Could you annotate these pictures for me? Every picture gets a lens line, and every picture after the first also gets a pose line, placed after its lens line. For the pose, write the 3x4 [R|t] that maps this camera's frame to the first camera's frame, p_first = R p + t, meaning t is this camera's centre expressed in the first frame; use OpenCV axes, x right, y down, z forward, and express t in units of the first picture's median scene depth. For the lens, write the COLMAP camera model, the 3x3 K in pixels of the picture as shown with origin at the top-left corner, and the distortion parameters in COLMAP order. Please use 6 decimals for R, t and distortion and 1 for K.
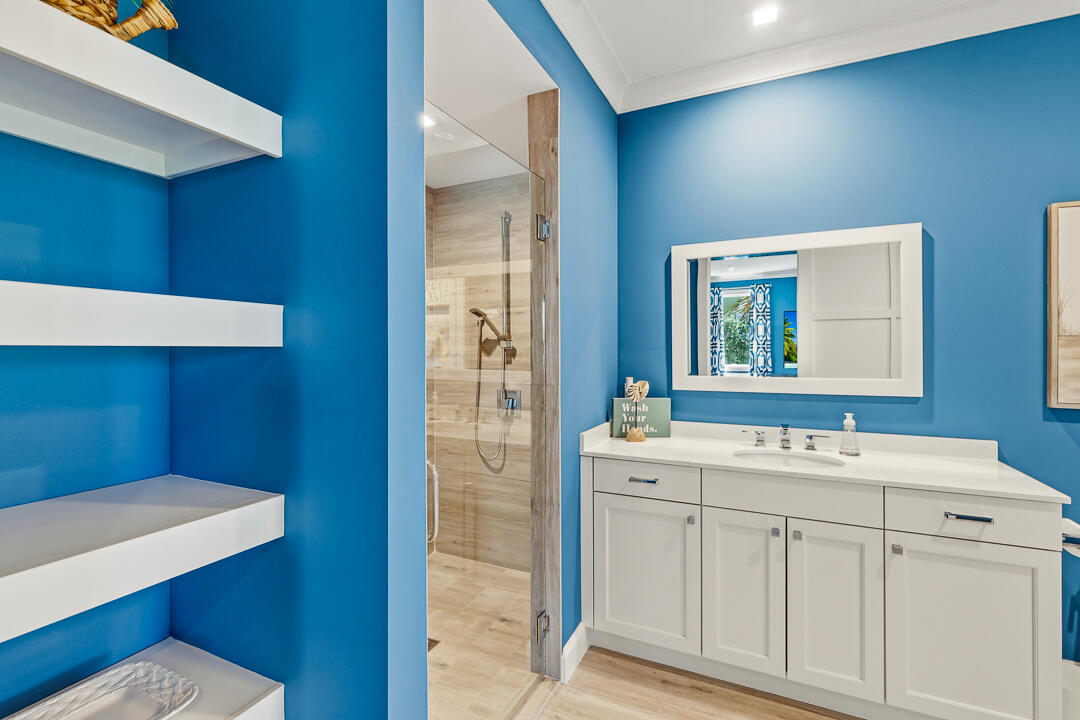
lens RADIAL K [[488.9, 0, 540.2], [0, 488.9, 354.9], [0, 0, 1]] dist [0.010027, -0.000246]
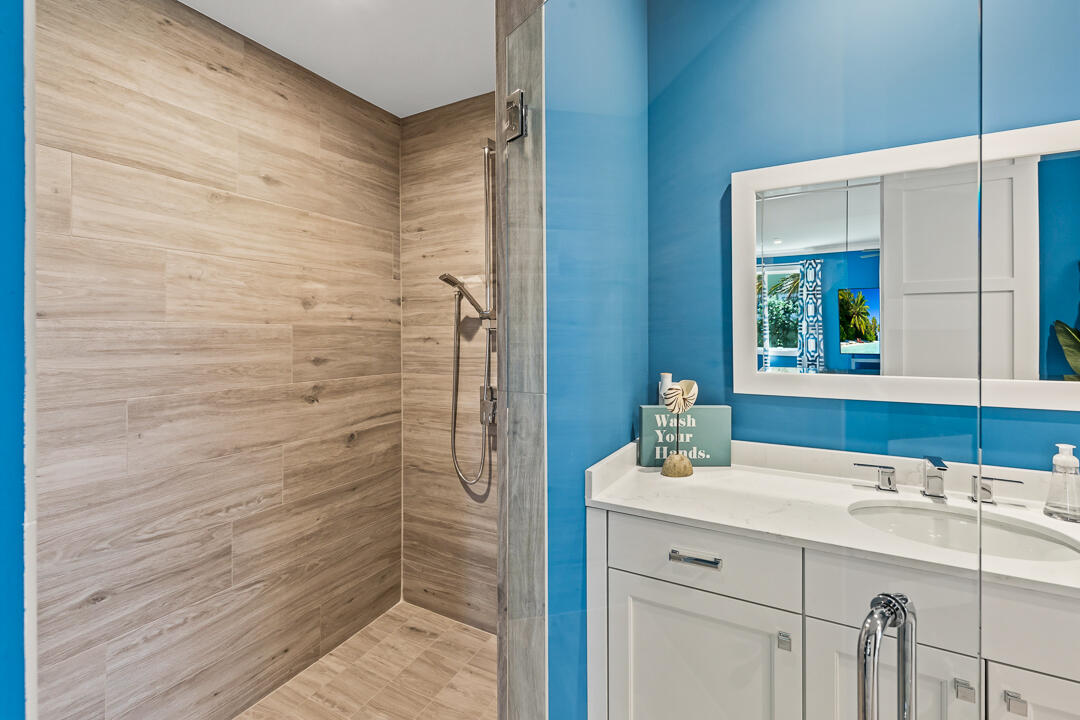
lens RADIAL K [[488.9, 0, 530.5], [0, 488.9, 335.7], [0, 0, 1]] dist [0.010027, -0.000246]
pose [[0.996691, 0.000433, -0.081285, 0.046279], [-0.000733, 0.999993, -0.003664, -0.002629], [0.081283, 0.003711, 0.996684, 0.286375]]
